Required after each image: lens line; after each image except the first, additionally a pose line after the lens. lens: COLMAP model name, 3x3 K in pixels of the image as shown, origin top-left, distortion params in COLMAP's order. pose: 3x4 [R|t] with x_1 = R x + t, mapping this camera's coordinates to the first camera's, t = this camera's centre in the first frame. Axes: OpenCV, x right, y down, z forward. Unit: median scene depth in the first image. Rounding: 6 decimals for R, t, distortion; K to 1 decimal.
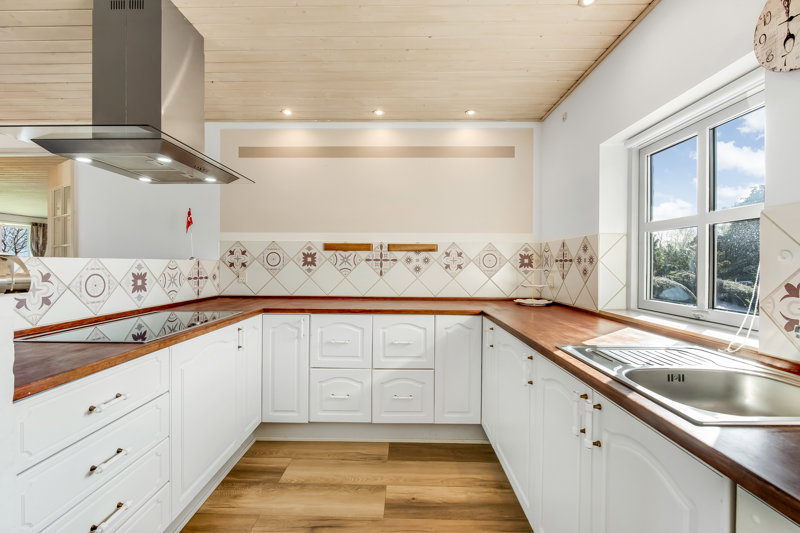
lens RADIAL K [[358.2, 0, 399.5], [0, 358.2, 264.9], [0, 0, 1]] dist [0.001425, -0.001057]
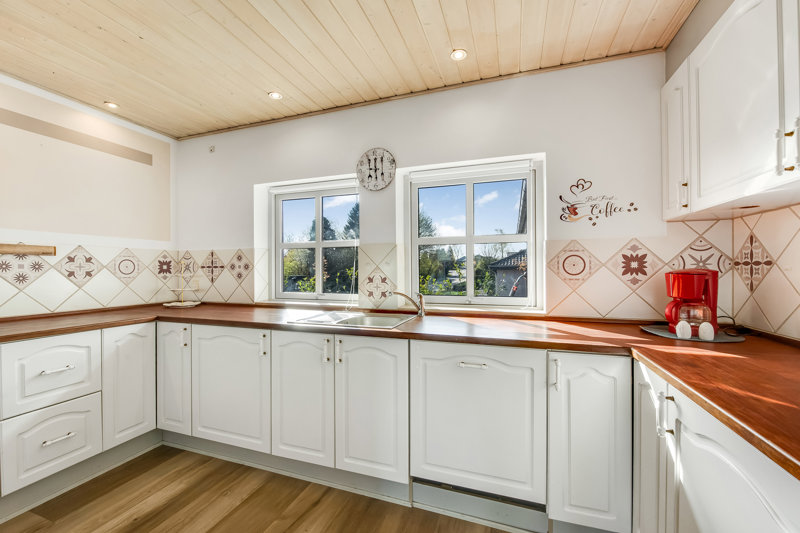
lens RADIAL K [[336.1, 0, 400.2], [0, 336.1, 266.5], [0, 0, 1]] dist [0.001428, -0.000378]
pose [[0.313485, 0.000728, 0.949593, -0.457773], [0.008943, 0.999953, -0.003719, -0.003995], [-0.949551, 0.009658, 0.313464, 0.040568]]
